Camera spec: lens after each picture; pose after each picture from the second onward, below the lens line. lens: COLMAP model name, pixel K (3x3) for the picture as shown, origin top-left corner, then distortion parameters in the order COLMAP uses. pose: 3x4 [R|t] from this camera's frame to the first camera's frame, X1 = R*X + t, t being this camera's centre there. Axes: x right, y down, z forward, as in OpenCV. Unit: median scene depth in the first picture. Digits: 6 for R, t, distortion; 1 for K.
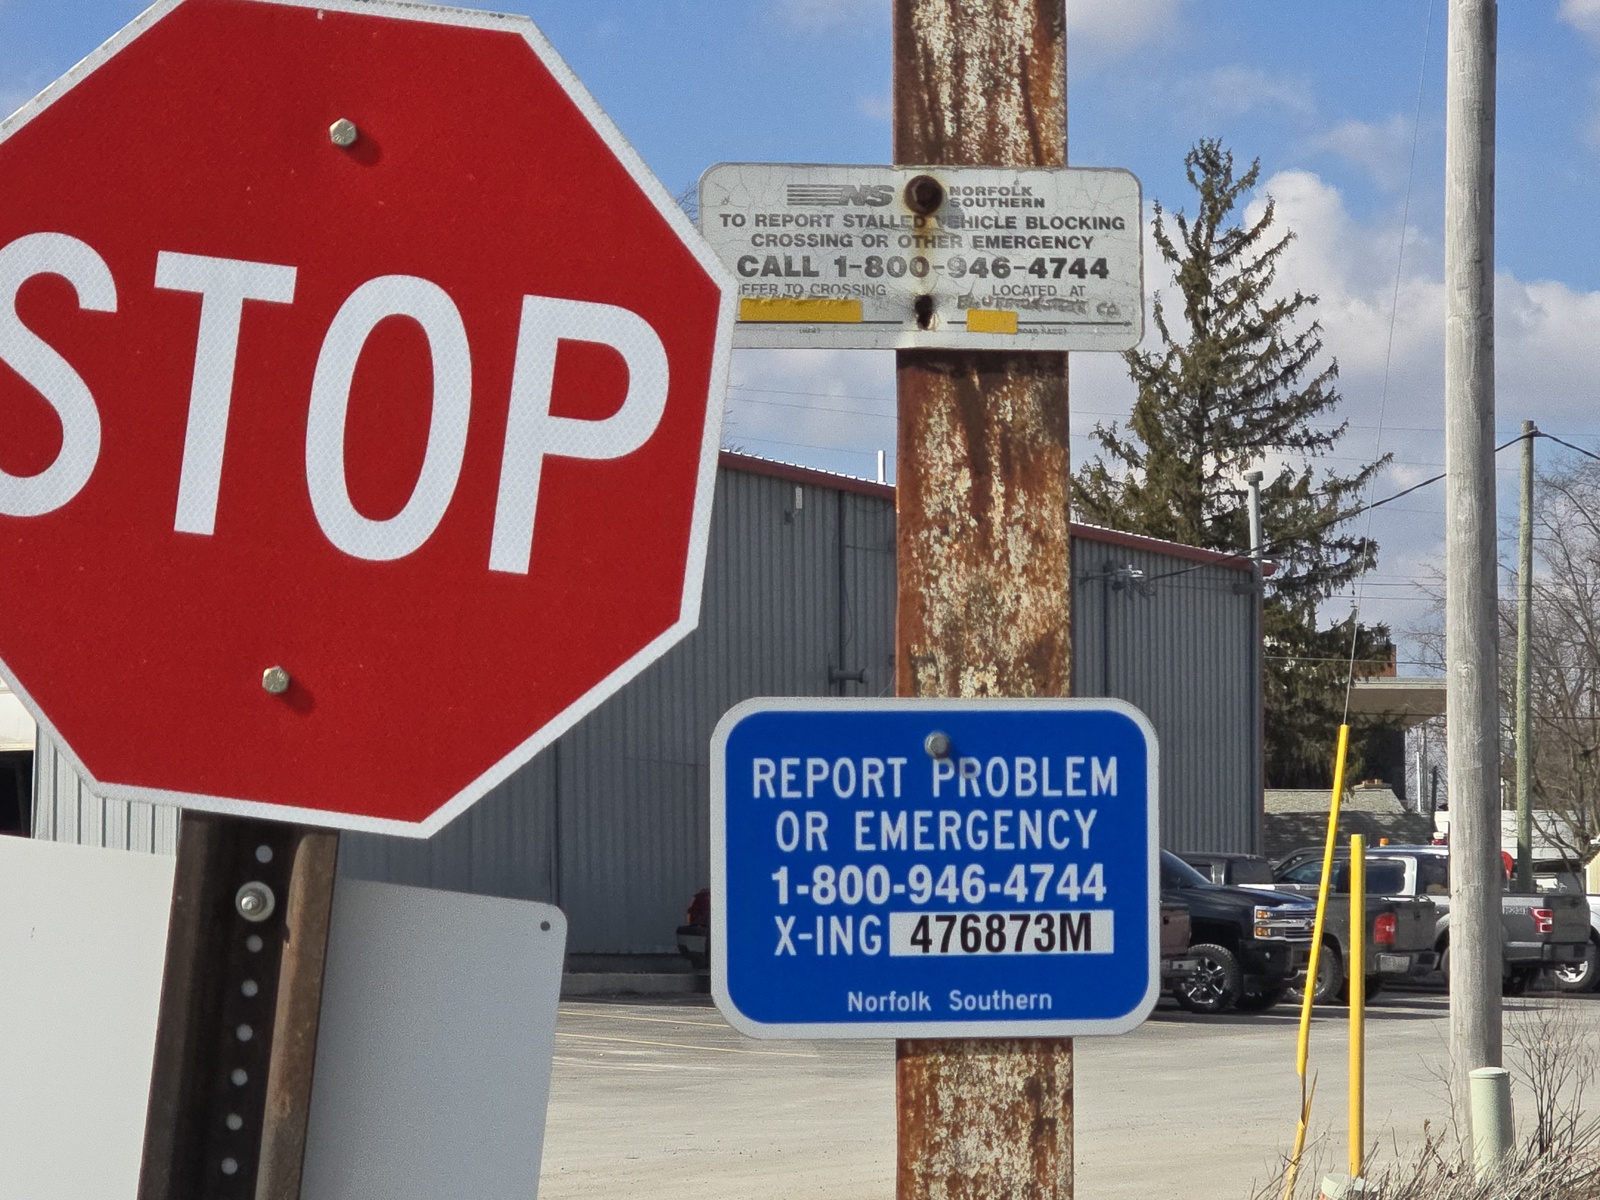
lens RADIAL K [[3320.0, 0, 800.0], [0, 3320.0, 600.0], [0, 0, 1]] dist [-0.223665, -0.080728]
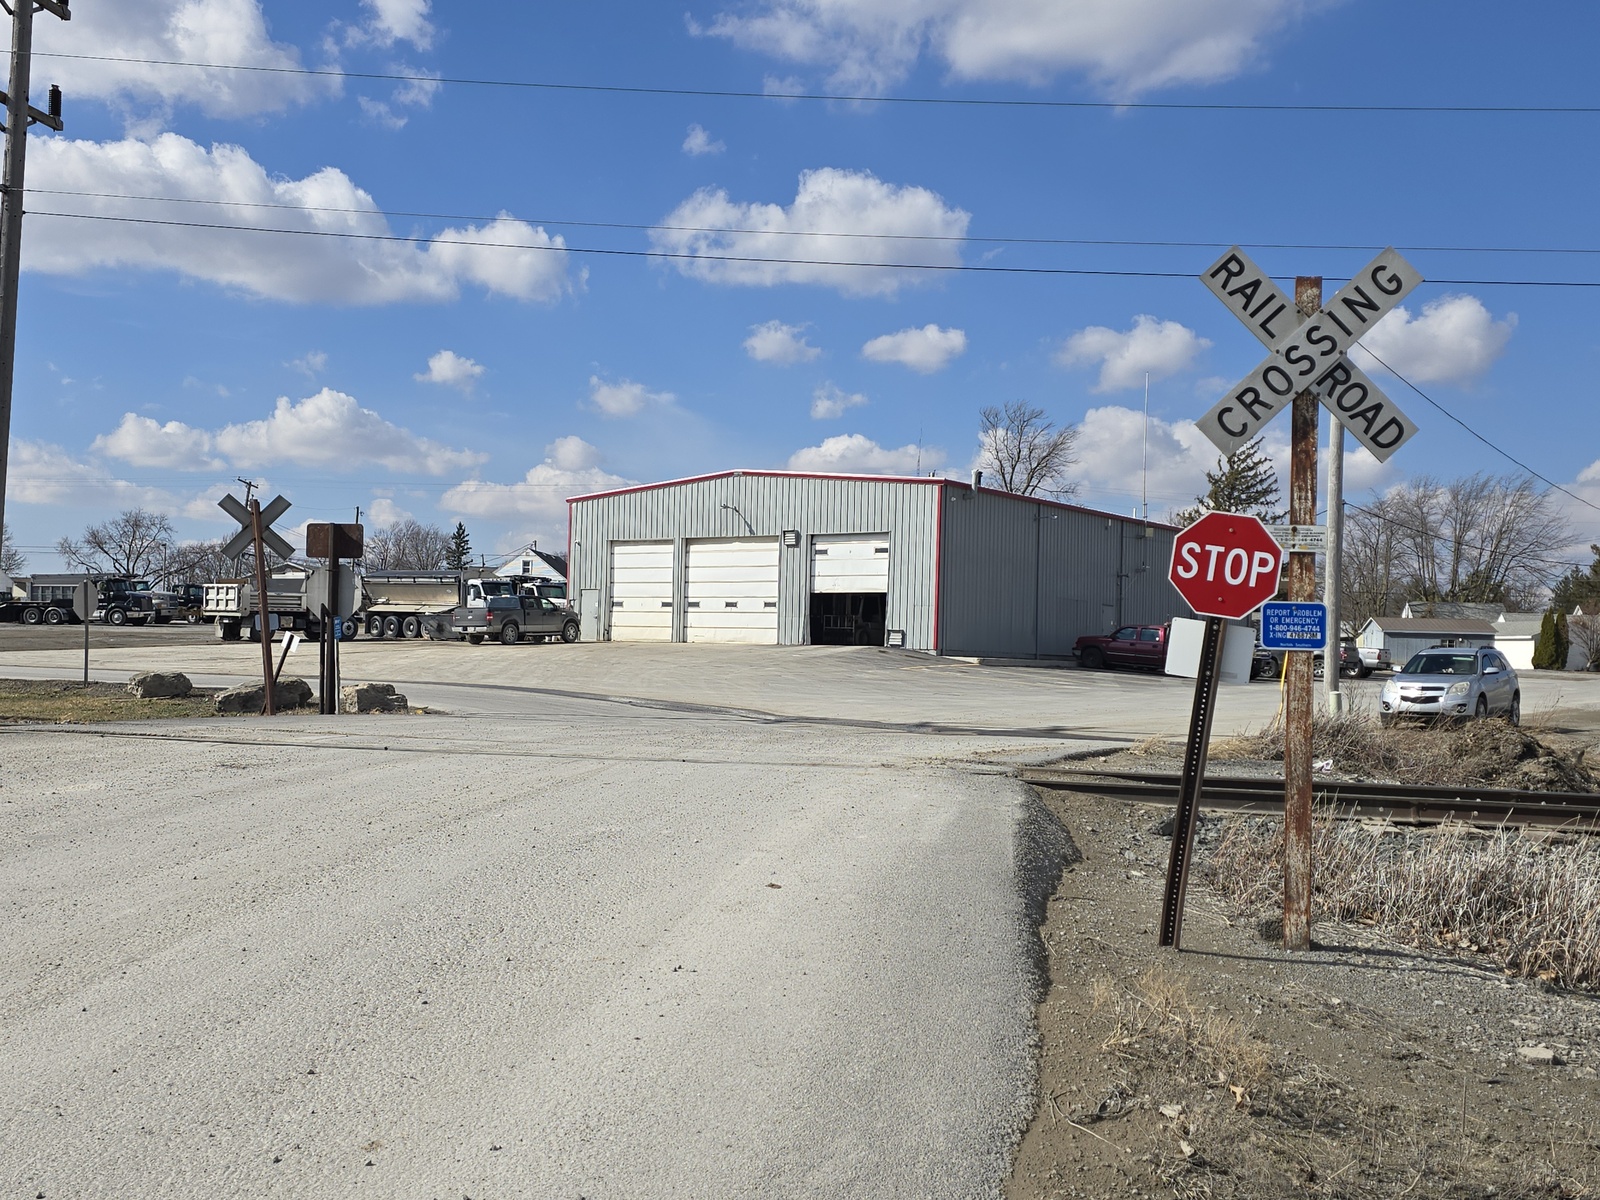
lens RADIAL K [[1043.3, 0, 887.5], [0, 1043.3, 601.2], [0, 0, 1]] dist [-0.003143, -0.037568]
pose [[0.982496, 0.022770, -0.184889, -0.396575], [-0.012876, 0.998429, 0.054536, -0.080541], [0.185840, -0.051201, 0.981245, -1.323438]]
